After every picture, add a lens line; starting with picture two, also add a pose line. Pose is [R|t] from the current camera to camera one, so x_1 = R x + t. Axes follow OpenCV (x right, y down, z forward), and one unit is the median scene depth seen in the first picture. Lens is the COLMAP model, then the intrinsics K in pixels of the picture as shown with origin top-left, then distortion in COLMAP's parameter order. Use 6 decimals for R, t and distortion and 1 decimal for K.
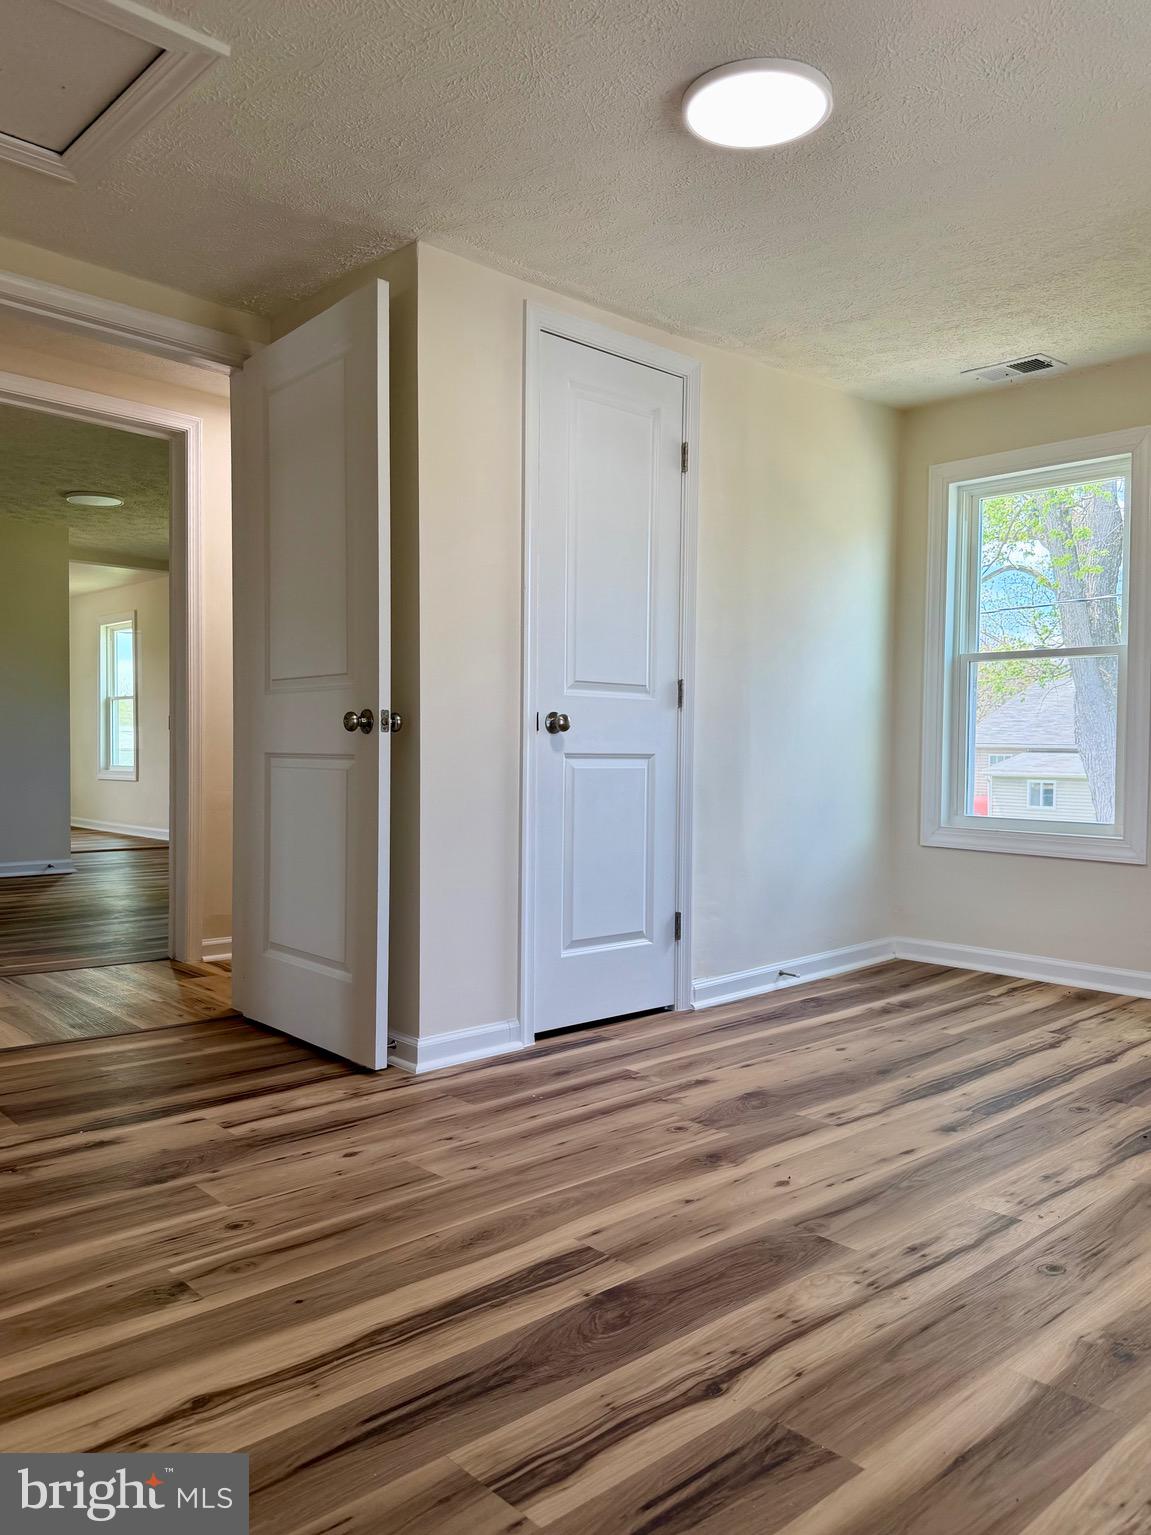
lens RADIAL K [[1159.8, 0, 574.8], [0, 1159.8, 767.7], [0, 0, 1]] dist [0.000182, -0.007102]
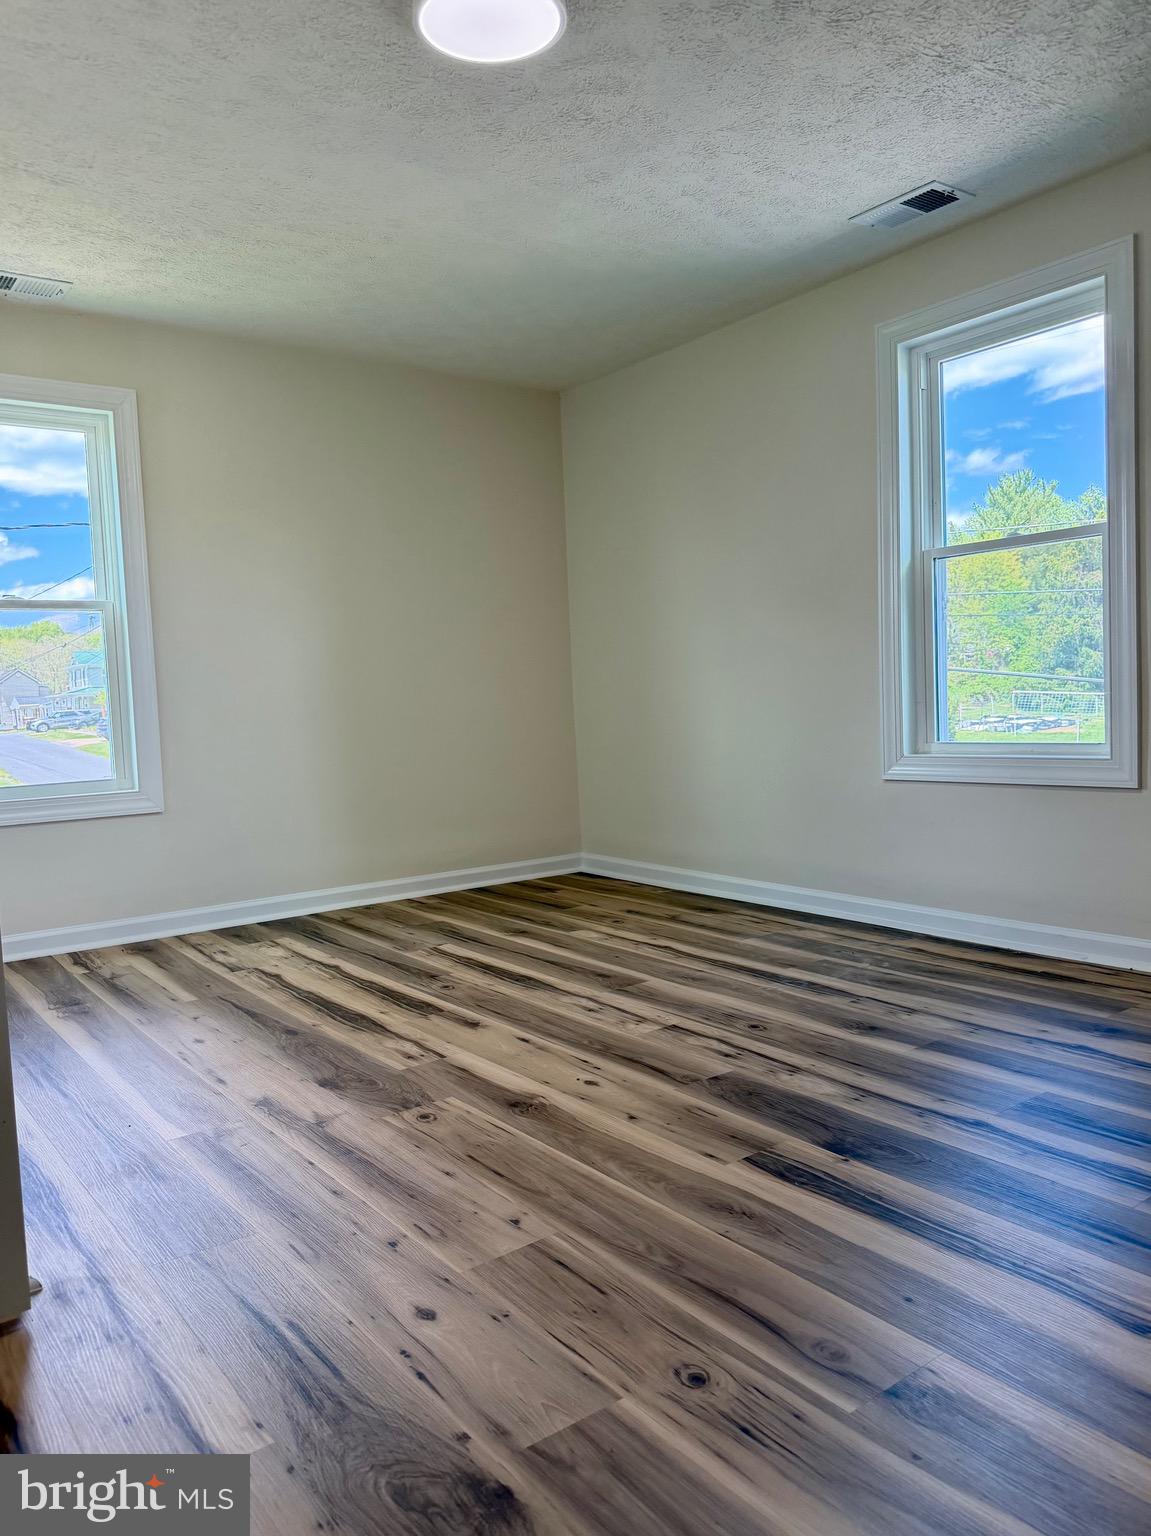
lens RADIAL K [[1104.1, 0, 584.3], [0, 1104.1, 782.0], [0, 0, 1]] dist [0.043061, -0.034931]
pose [[0.127154, -0.107496, 0.986041, -0.737079], [0.074934, 0.992310, 0.098517, -0.023650], [-0.989048, 0.061362, 0.134231, 0.765138]]
